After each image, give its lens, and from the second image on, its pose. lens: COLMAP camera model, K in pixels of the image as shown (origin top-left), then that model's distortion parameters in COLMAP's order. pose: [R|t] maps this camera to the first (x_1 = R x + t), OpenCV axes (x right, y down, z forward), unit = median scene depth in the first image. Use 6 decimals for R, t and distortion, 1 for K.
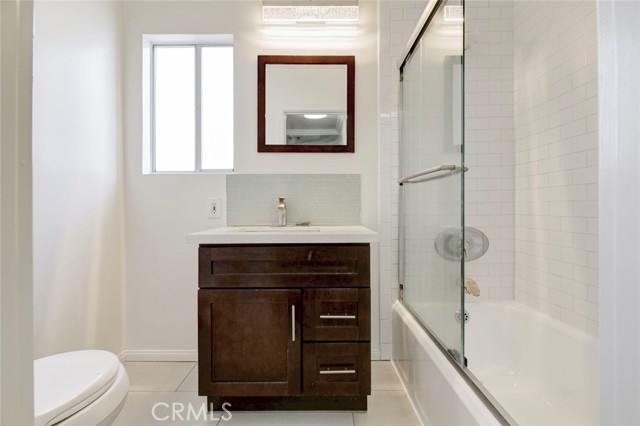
lens RADIAL K [[292.2, 0, 318.1], [0, 292.2, 210.9], [0, 0, 1]] dist [-0.007750, 0.001151]
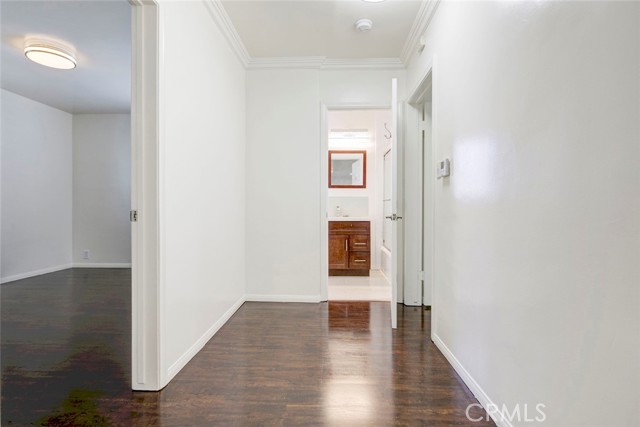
lens RADIAL K [[292.2, 0, 320.3], [0, 292.2, 214.5], [0, 0, 1]] dist [-0.007750, 0.001151]
pose [[0.999506, 0.005694, -0.030902, -0.198134], [-0.005543, 0.999972, 0.004954, 0.020652], [0.030929, -0.004780, 0.999510, -1.606774]]
